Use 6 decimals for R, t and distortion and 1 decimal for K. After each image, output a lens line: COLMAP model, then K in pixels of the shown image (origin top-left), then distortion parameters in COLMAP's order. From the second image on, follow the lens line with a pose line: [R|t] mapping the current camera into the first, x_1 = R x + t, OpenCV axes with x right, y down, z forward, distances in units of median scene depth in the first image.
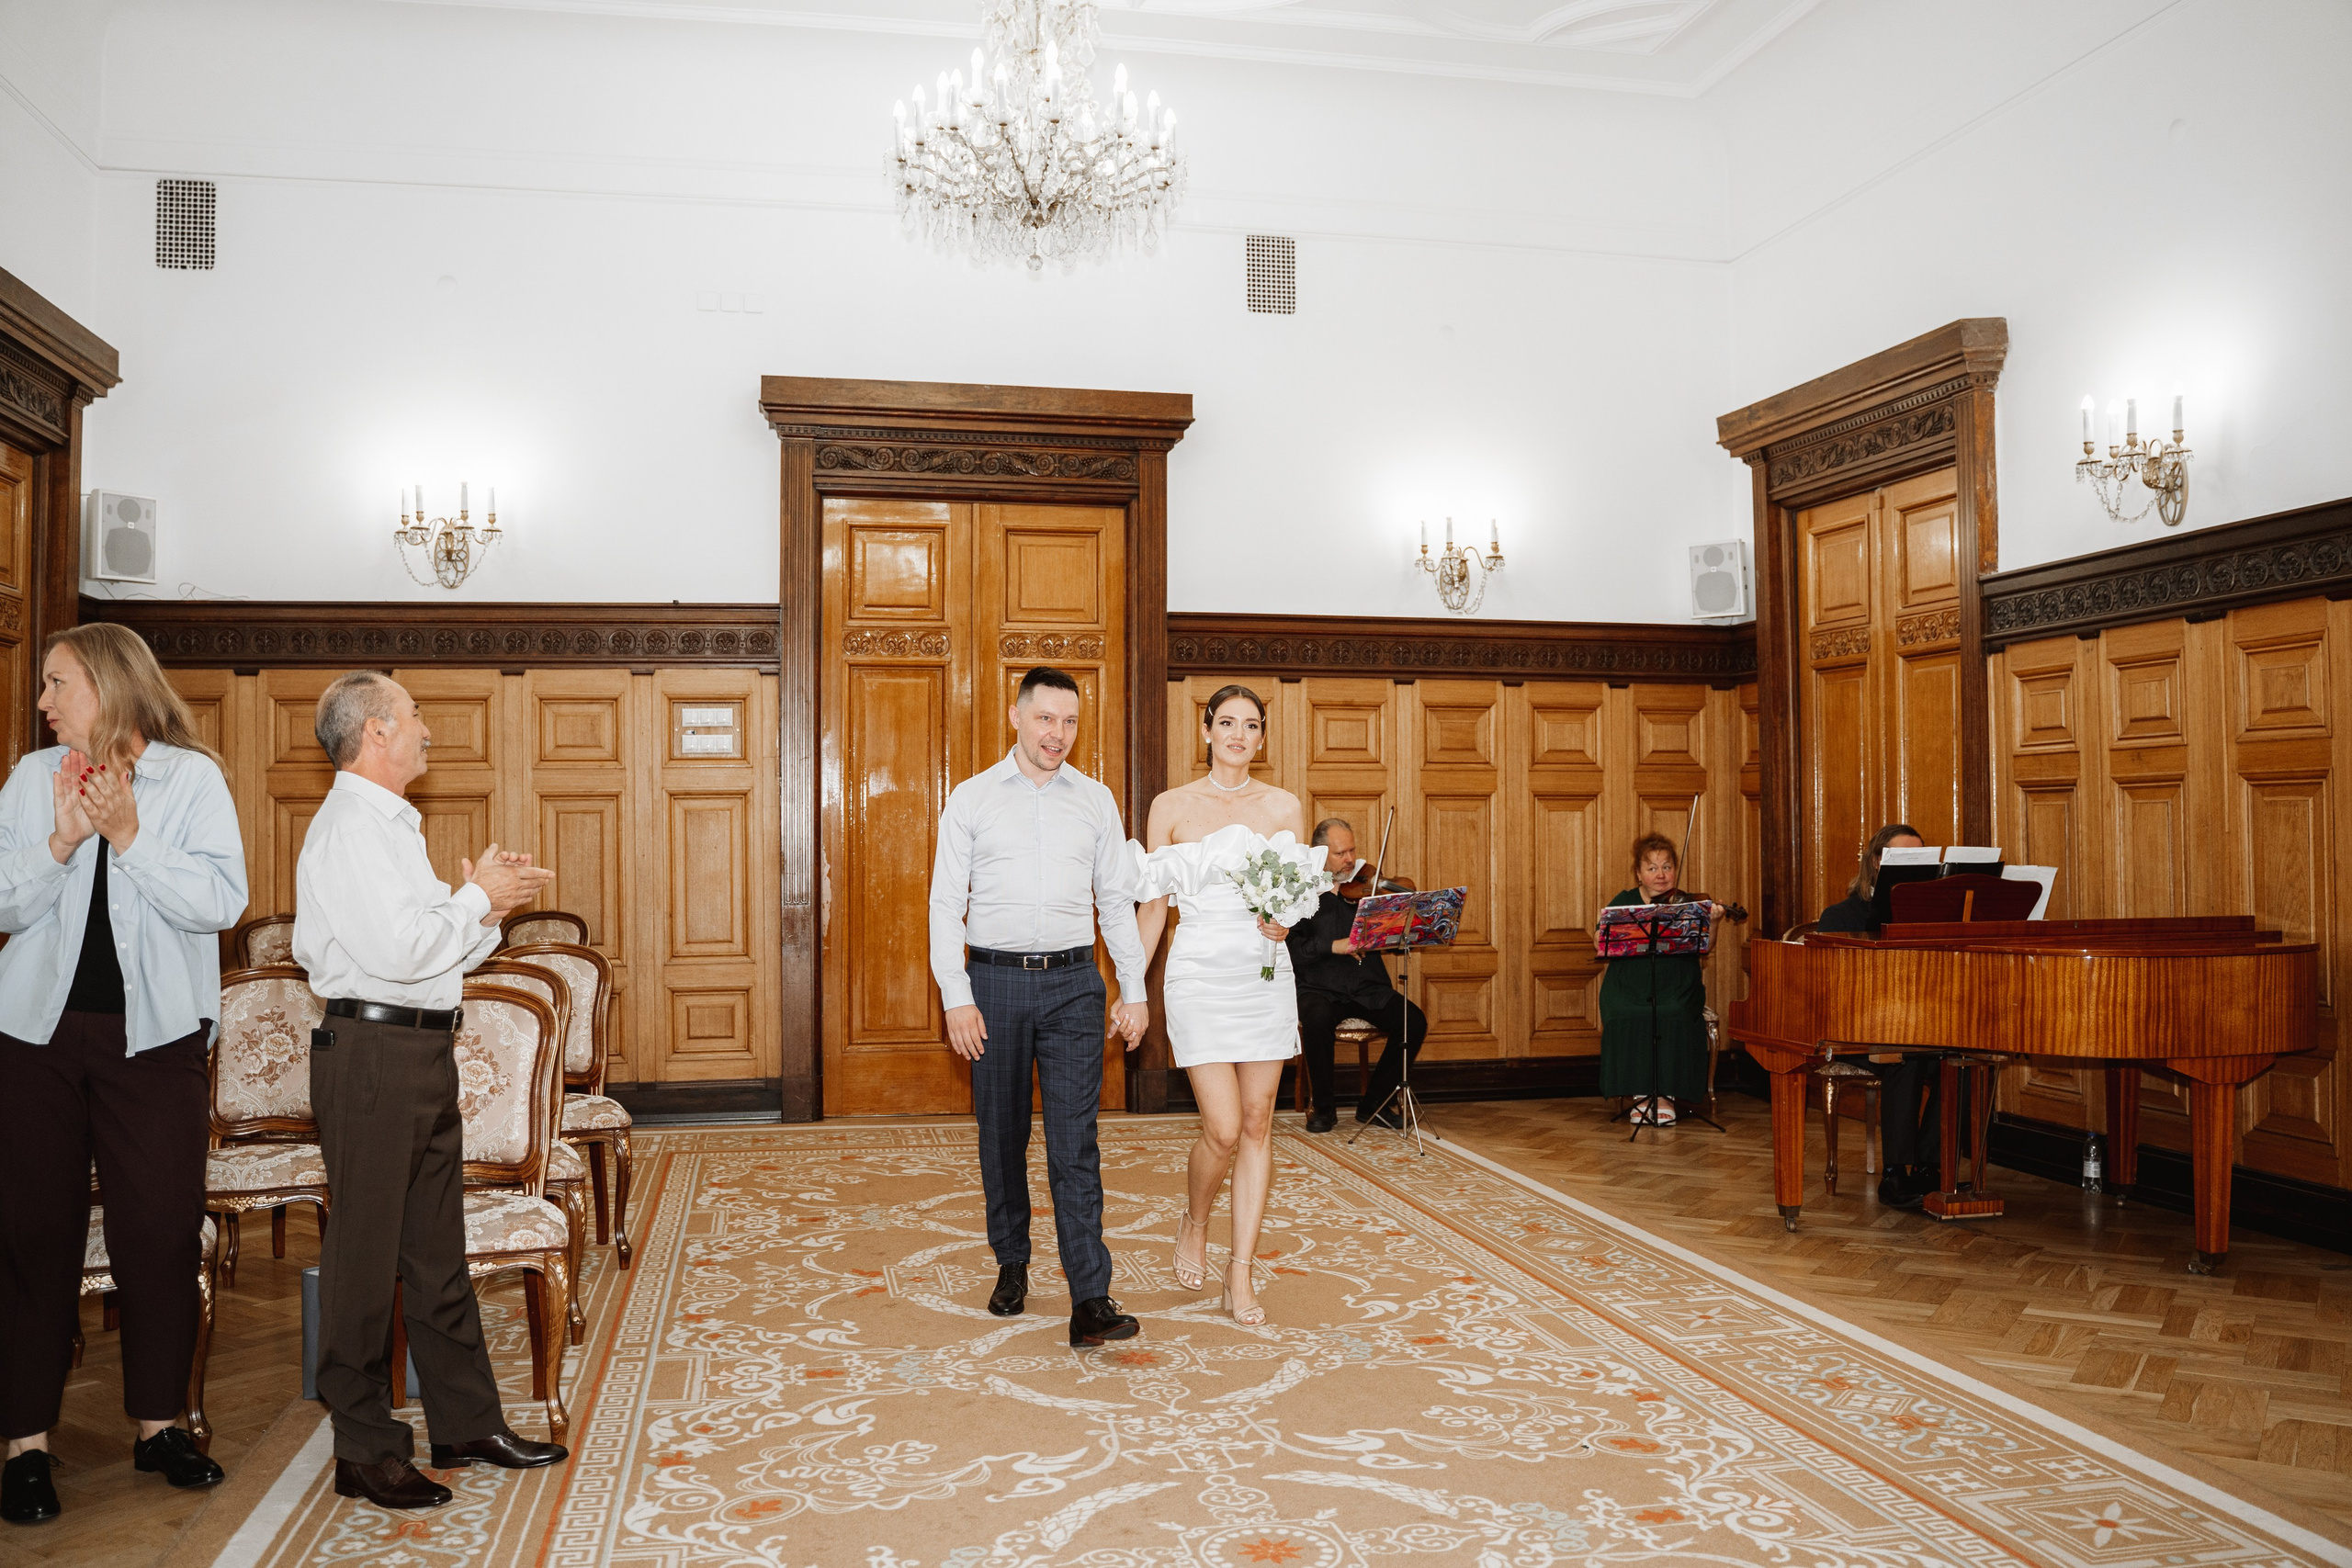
lens RADIAL K [[1935.8, 0, 1176.0], [0, 1935.8, 784.0], [0, 0, 1]] dist [-0.115758, 0.092033]
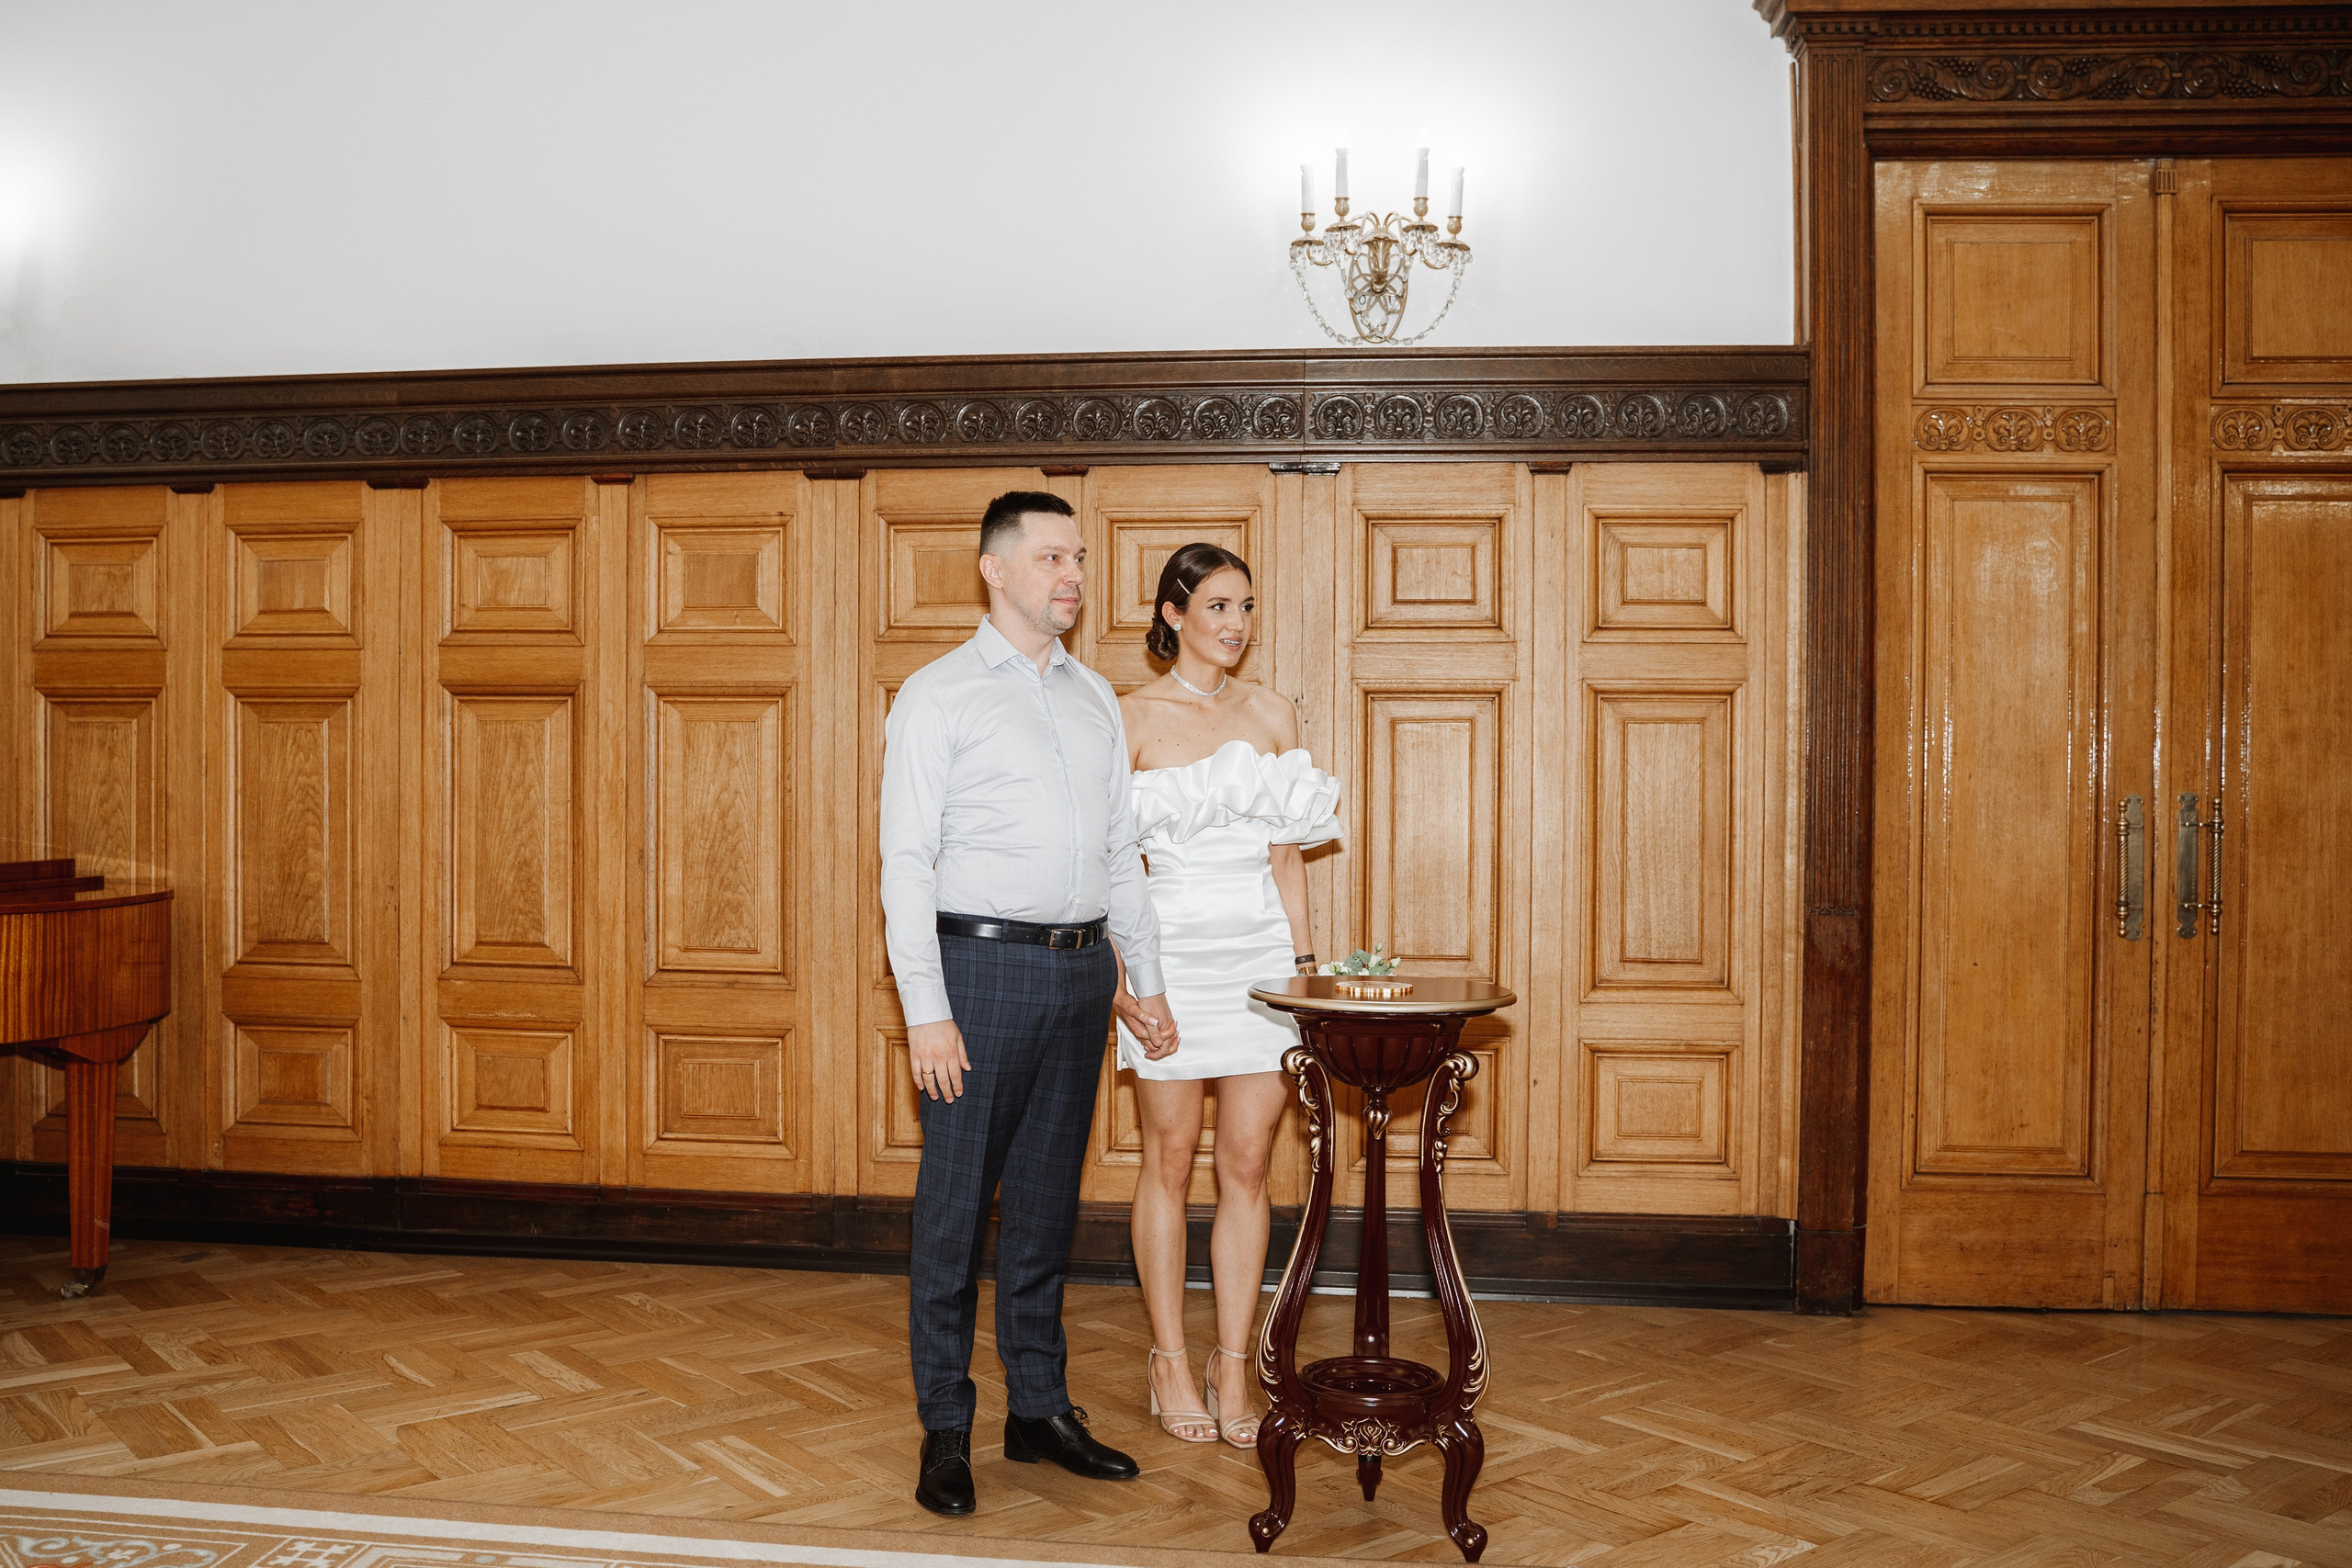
lens RADIAL K [[2149.1, 0, 1176.0], [0, 2149.1, 784.0], [0, 0, 1]] dist [-0.004552, -0.003830]
pose [[0.354899, 0.003630, 0.934898, -0.135959], [-0.037028, 0.999262, 0.010176, 0.008659], [-0.934171, -0.038229, 0.354771, 0.194700]]
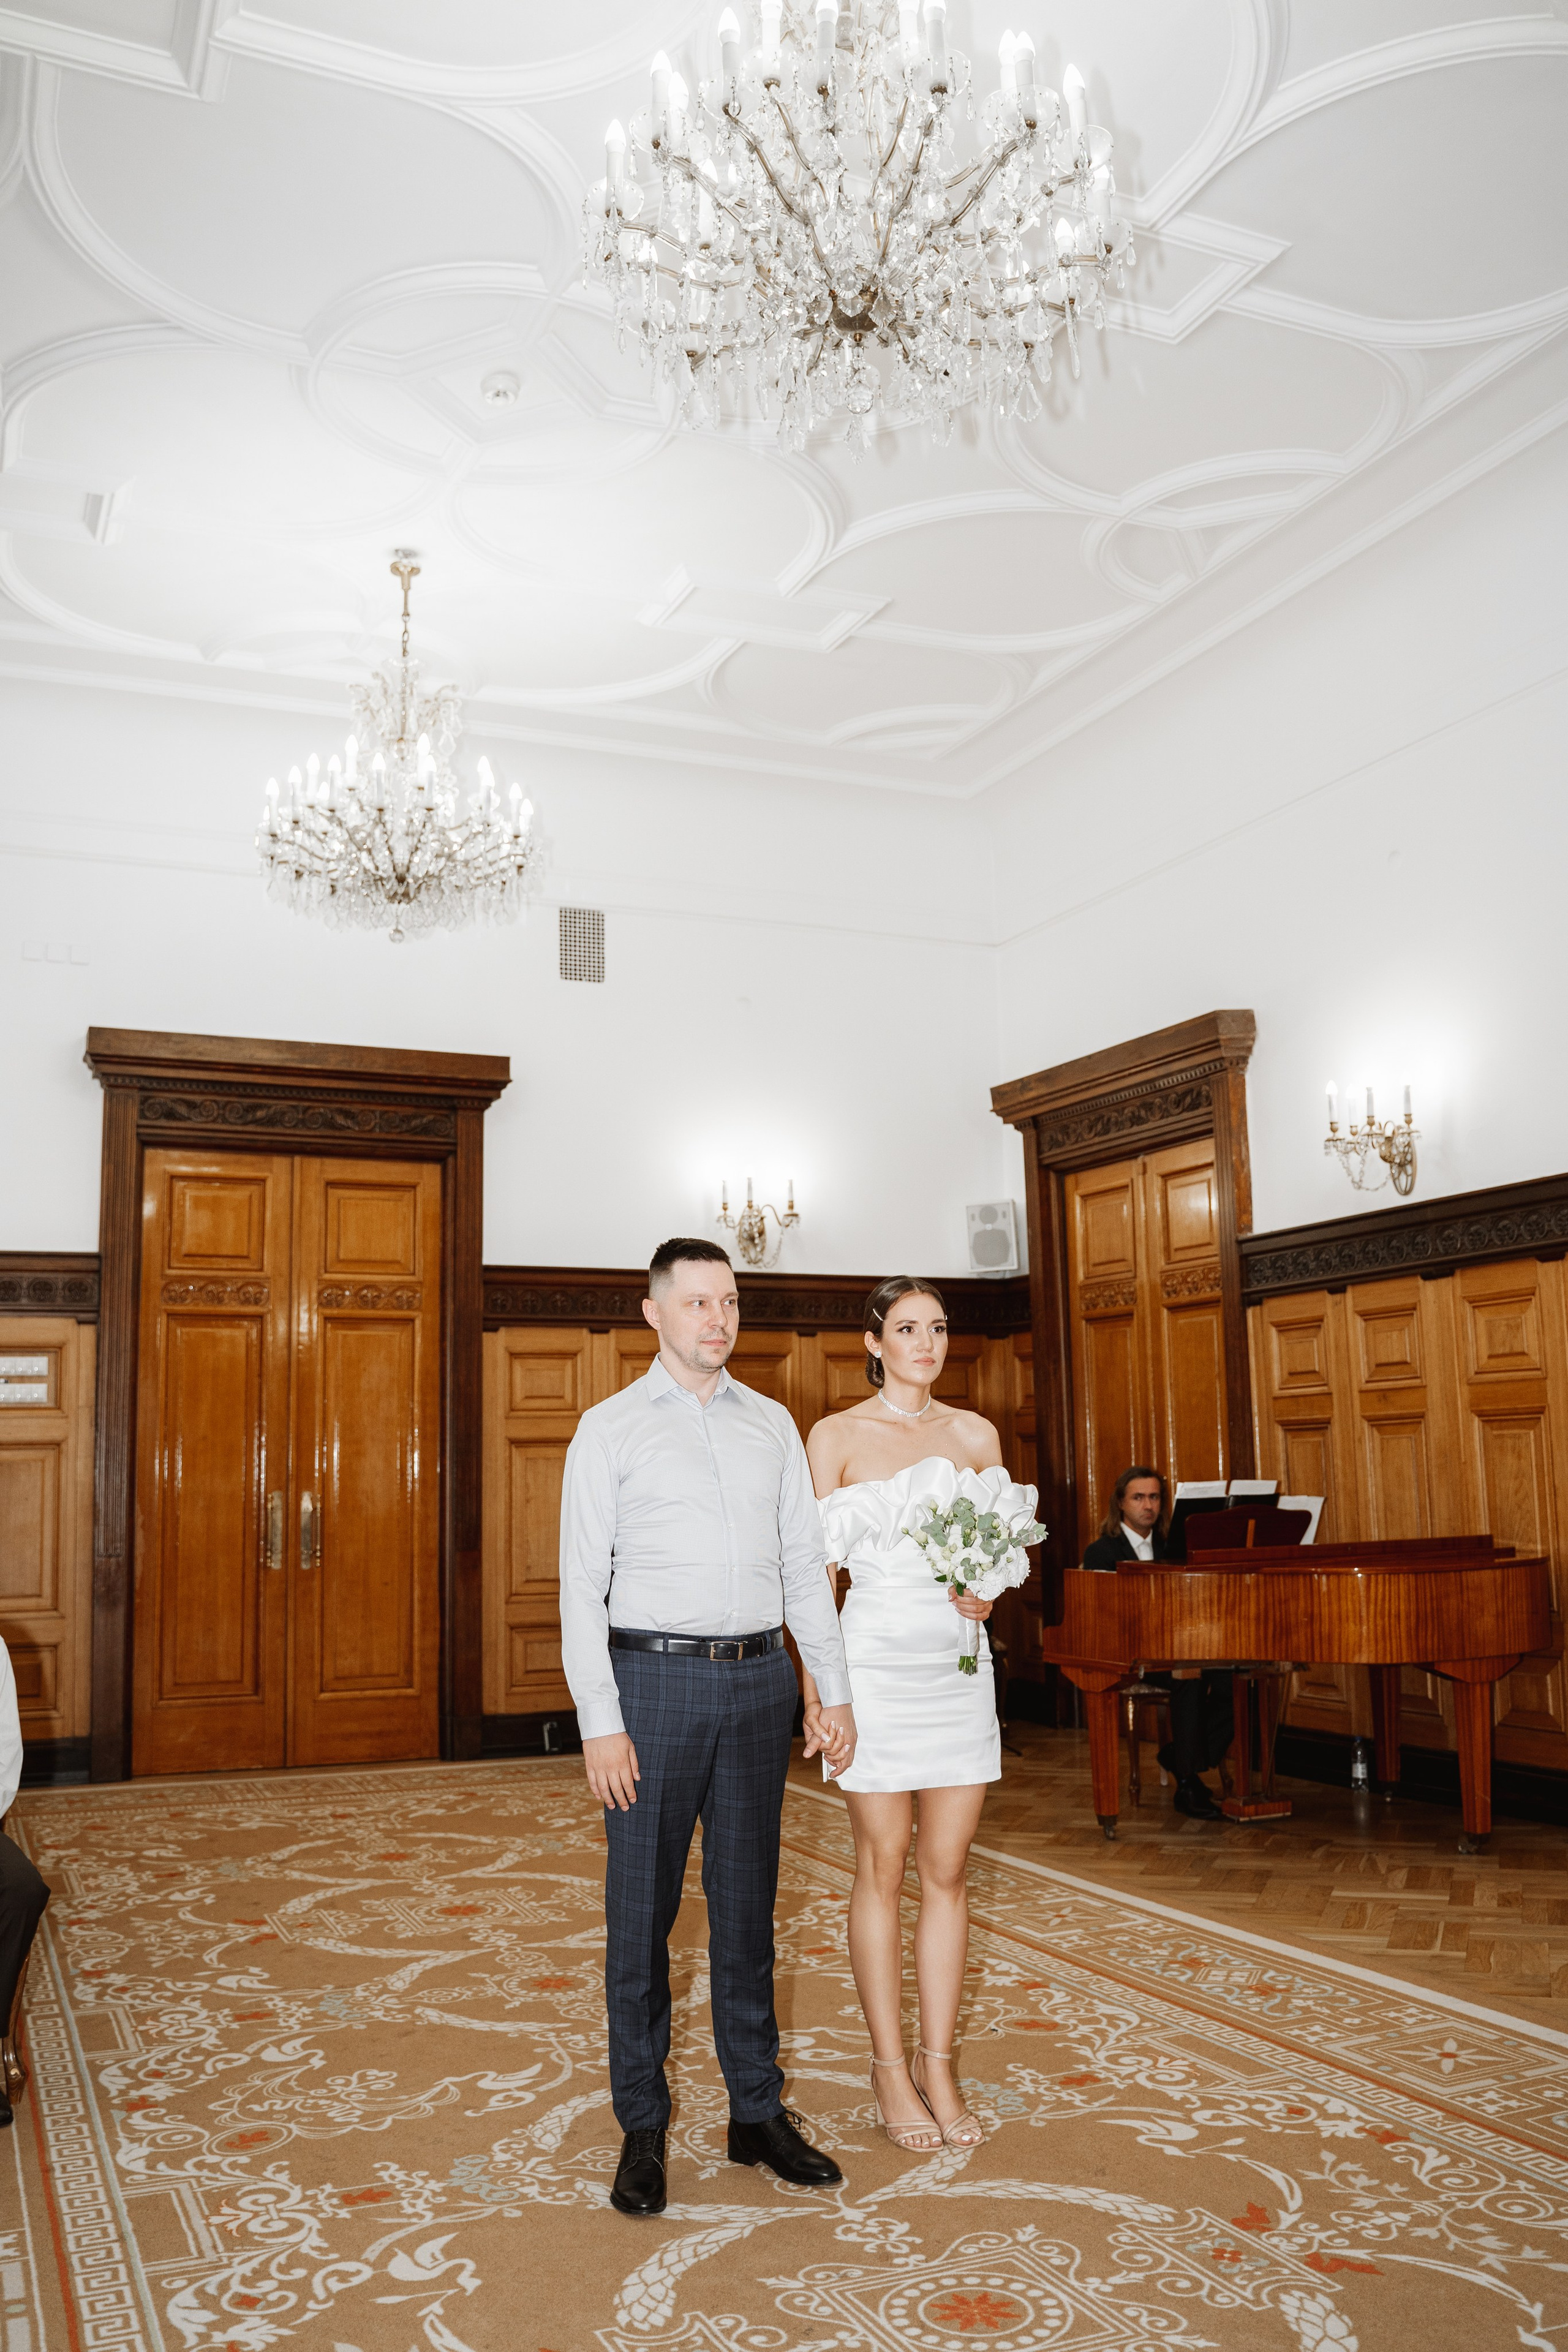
lens RADIAL K [[1936.0, 0, 818.9], [0, 1936.0, 1185.0], [0, 0, 1]] dist [-0.115758, 0.092033]
pose [[0.977013, 0.015945, 0.212583, -0.074697], [0.010919, 0.992147, -0.124598, -0.001396], [-0.212900, 0.124055, 0.969167, -0.063107]]
